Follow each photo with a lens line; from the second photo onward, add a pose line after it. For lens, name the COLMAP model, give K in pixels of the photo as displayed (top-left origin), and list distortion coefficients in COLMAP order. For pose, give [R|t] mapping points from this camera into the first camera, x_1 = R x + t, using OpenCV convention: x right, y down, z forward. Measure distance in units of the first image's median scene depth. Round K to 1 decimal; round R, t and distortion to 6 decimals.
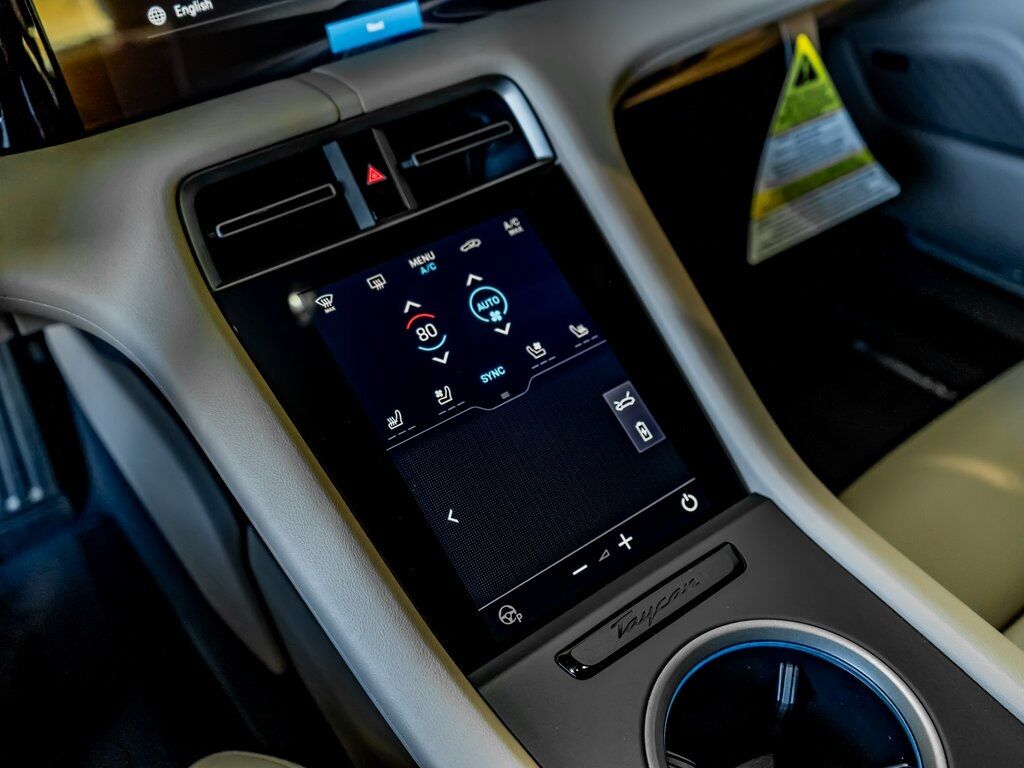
lens RADIAL K [[937.9, 0, 512.0], [0, 937.9, 384.0], [0, 0, 1]] dist [0.001902, 0.005345]
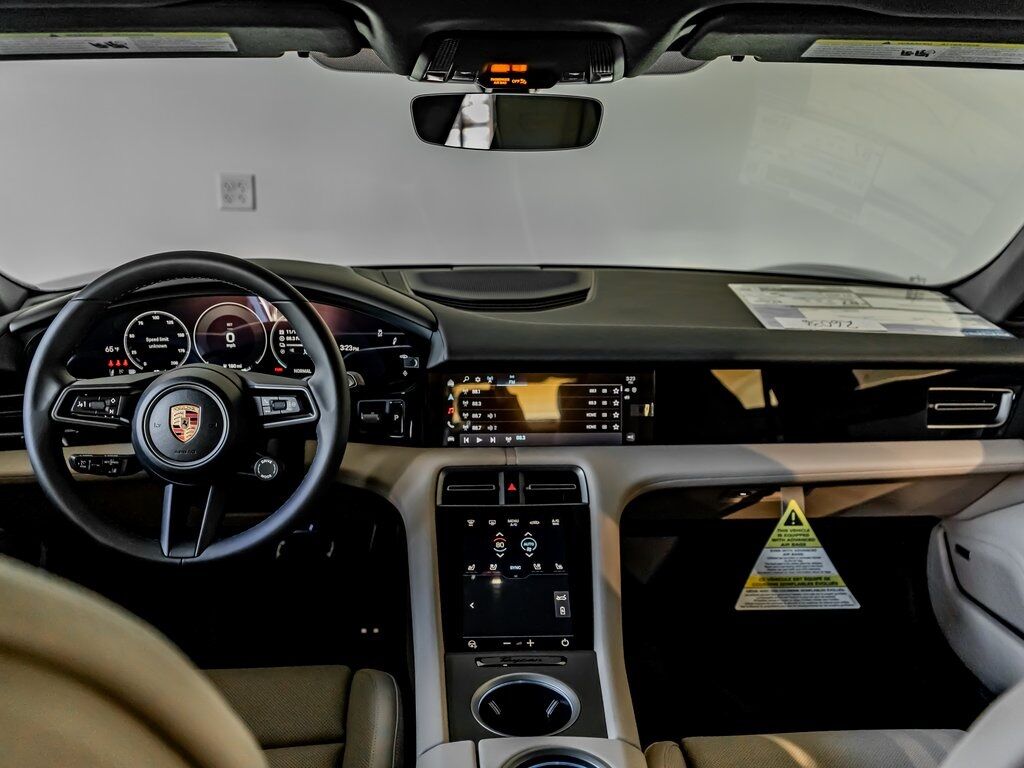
lens RADIAL K [[937.9, 0, 512.0], [0, 937.9, 384.0], [0, 0, 1]] dist [0.001902, 0.005345]
pose [[0.840072, 0.195656, -0.505963, 1.136281], [-0.388916, 0.867446, -0.310292, 0.343320], [0.378185, 0.457445, 0.804810, -1.253122]]
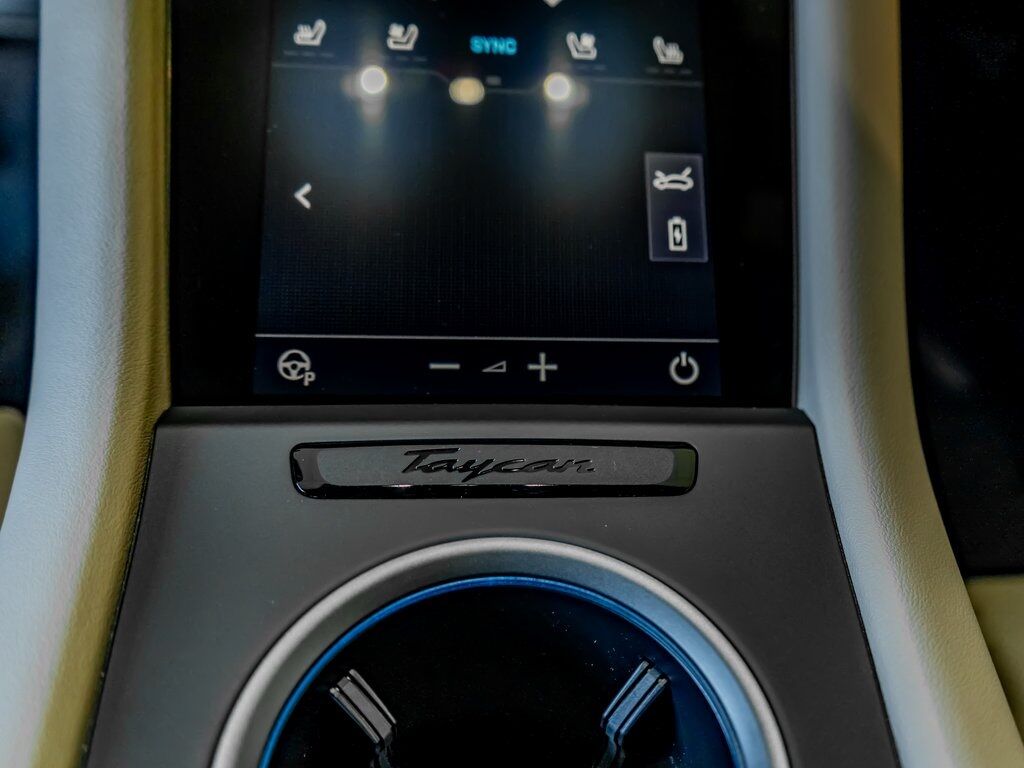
lens RADIAL K [[854.2, 0, 583.9], [0, 854.2, 431.0], [0, 0, 1]] dist [-0.005603, 0.000318]
pose [[0.851421, 0.451241, -0.267329, 0.291567], [-0.425227, 0.892266, 0.151797, 0.104821], [0.307026, -0.015568, 0.951574, 0.463439]]
